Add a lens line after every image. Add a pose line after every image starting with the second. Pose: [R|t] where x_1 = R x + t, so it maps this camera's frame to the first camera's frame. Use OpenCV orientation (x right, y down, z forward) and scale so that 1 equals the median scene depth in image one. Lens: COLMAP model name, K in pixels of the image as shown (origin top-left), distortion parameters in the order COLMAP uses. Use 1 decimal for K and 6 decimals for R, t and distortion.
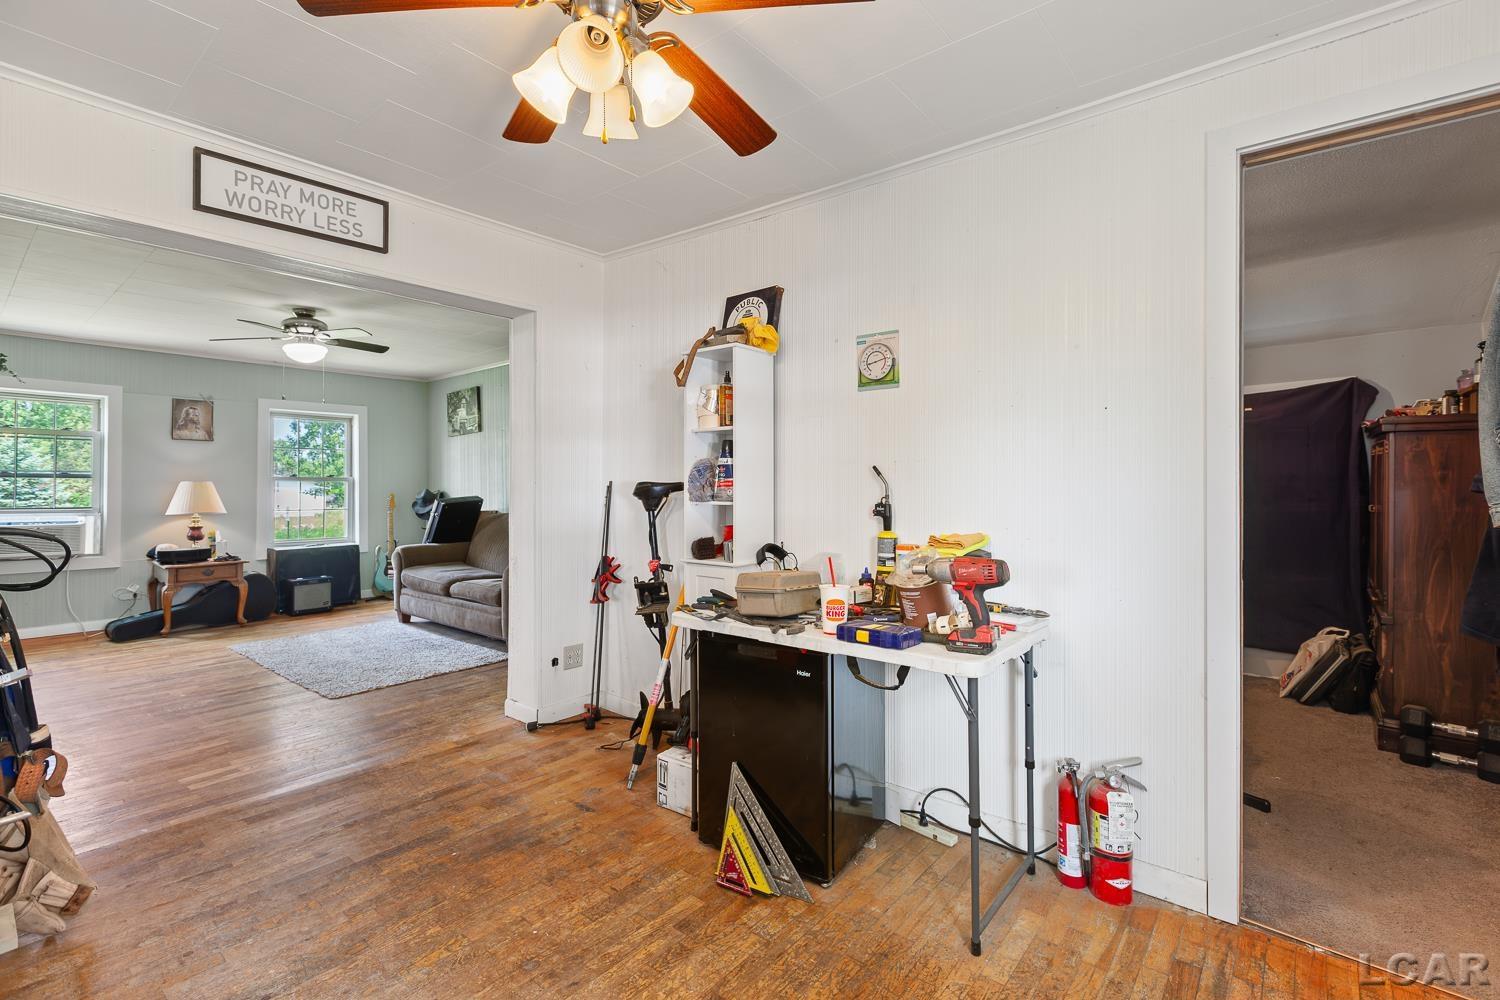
lens RADIAL K [[684.2, 0, 759.0], [0, 684.2, 475.9], [0, 0, 1]] dist [0.002864, -0.000969]
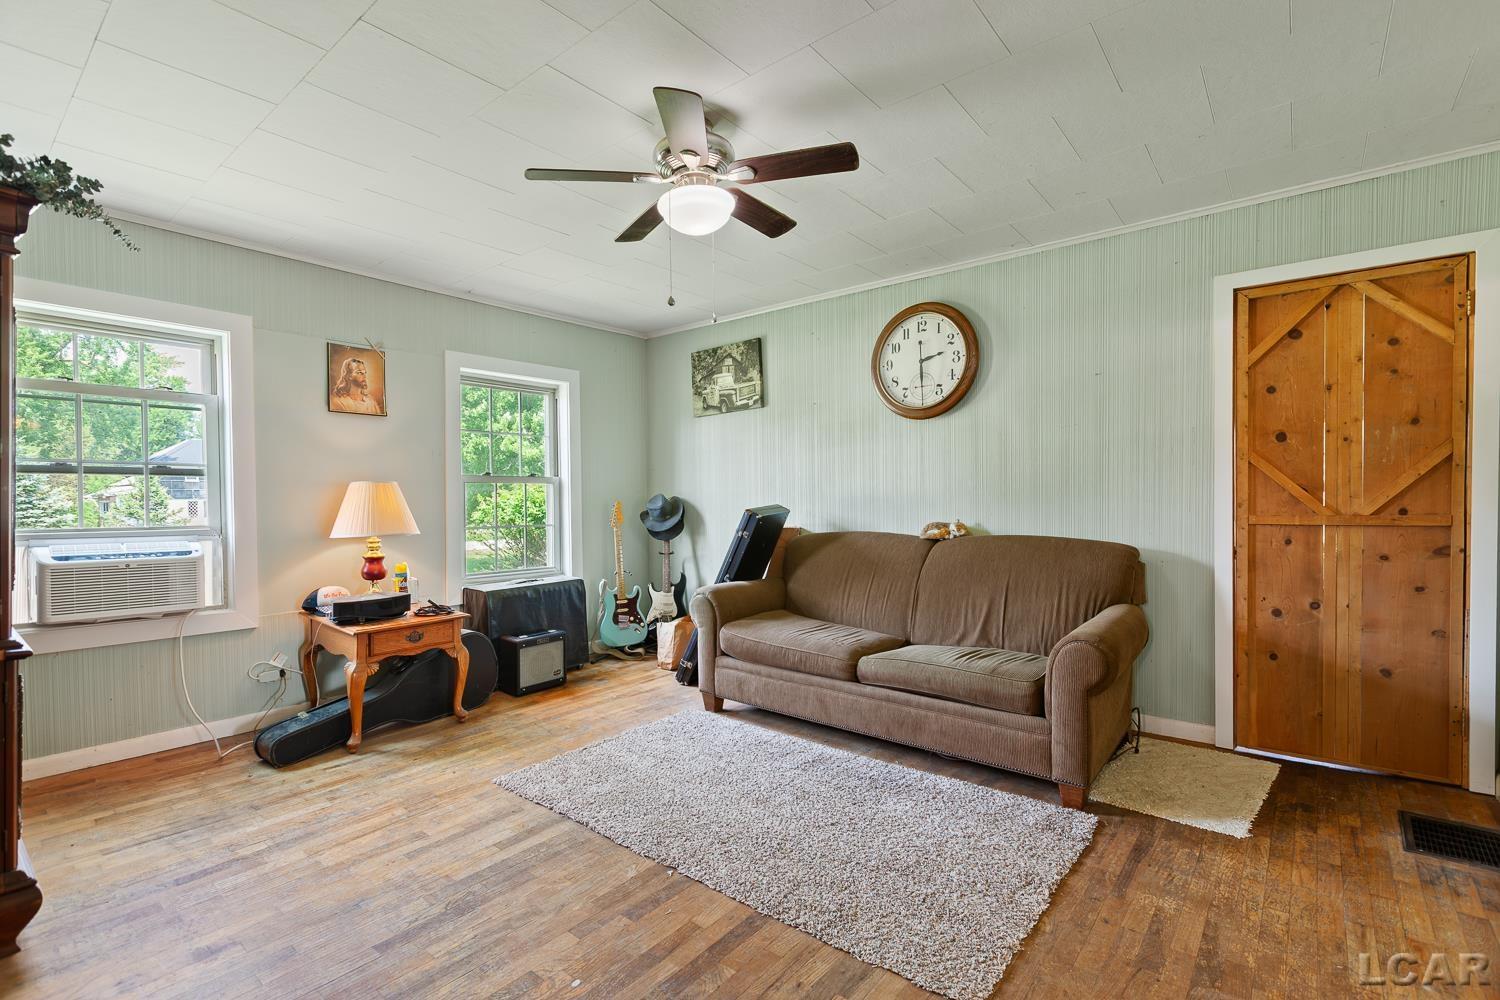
lens RADIAL K [[684.2, 0, 761.5], [0, 684.2, 509.4], [0, 0, 1]] dist [0.002864, -0.000969]
pose [[0.999917, -0.002789, 0.012609, -0.498485], [0.002305, 0.999266, 0.038237, 0.010349], [-0.012707, -0.038204, 0.999189, 0.403753]]
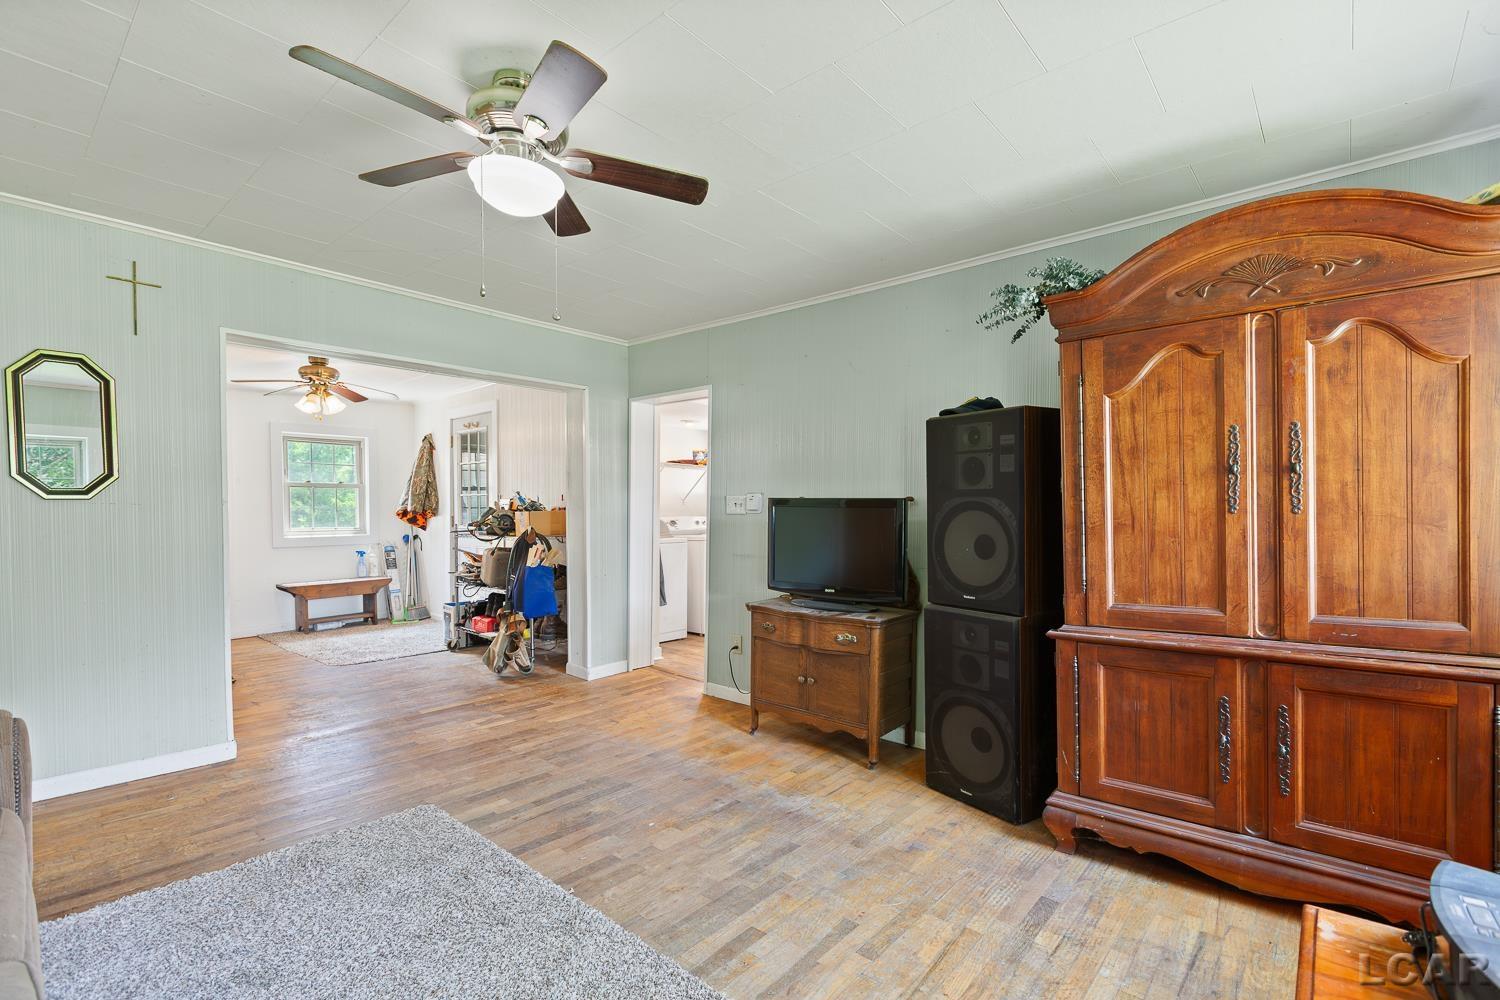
lens RADIAL K [[684.2, 0, 757.7], [0, 684.2, 519.4], [0, 0, 1]] dist [0.002864, -0.000969]
pose [[-0.999623, -0.000448, 0.027460, -0.654732], [-0.000300, 0.999985, 0.005419, 0.013216], [-0.027462, 0.005408, -0.999608, 1.130352]]
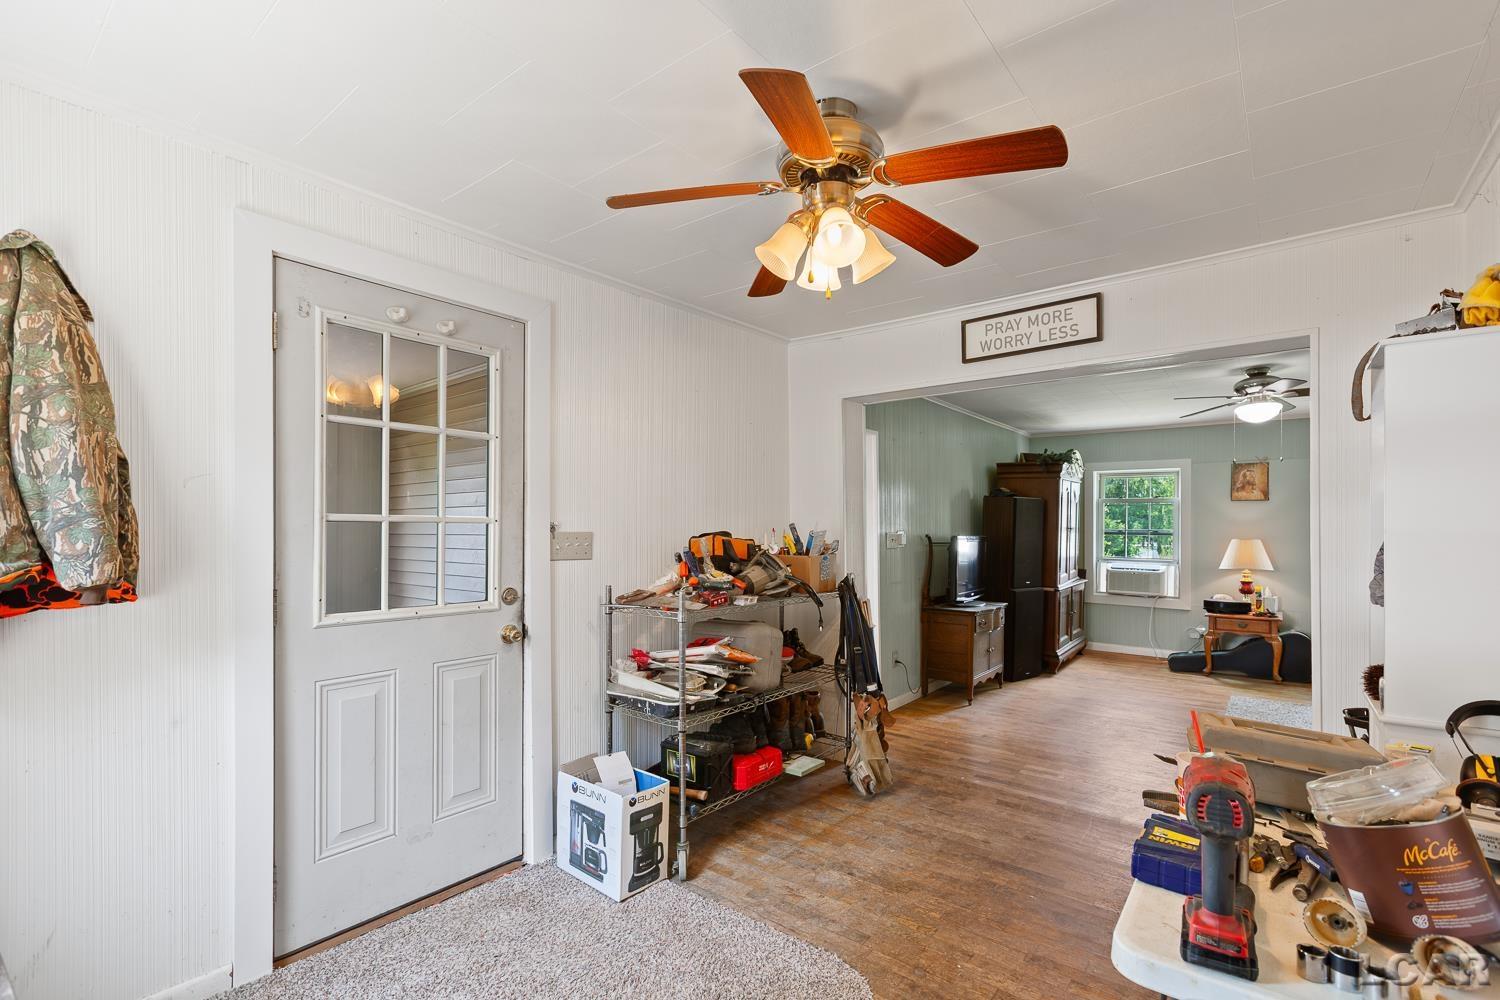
lens RADIAL K [[684.2, 0, 742.1], [0, 684.2, 526.6], [0, 0, 1]] dist [0.002864, -0.000969]
pose [[0.014161, -0.001664, -0.999898, 0.246343], [0.008483, 0.999963, -0.001544, -0.017107], [0.999864, -0.008460, 0.014174, 0.198130]]
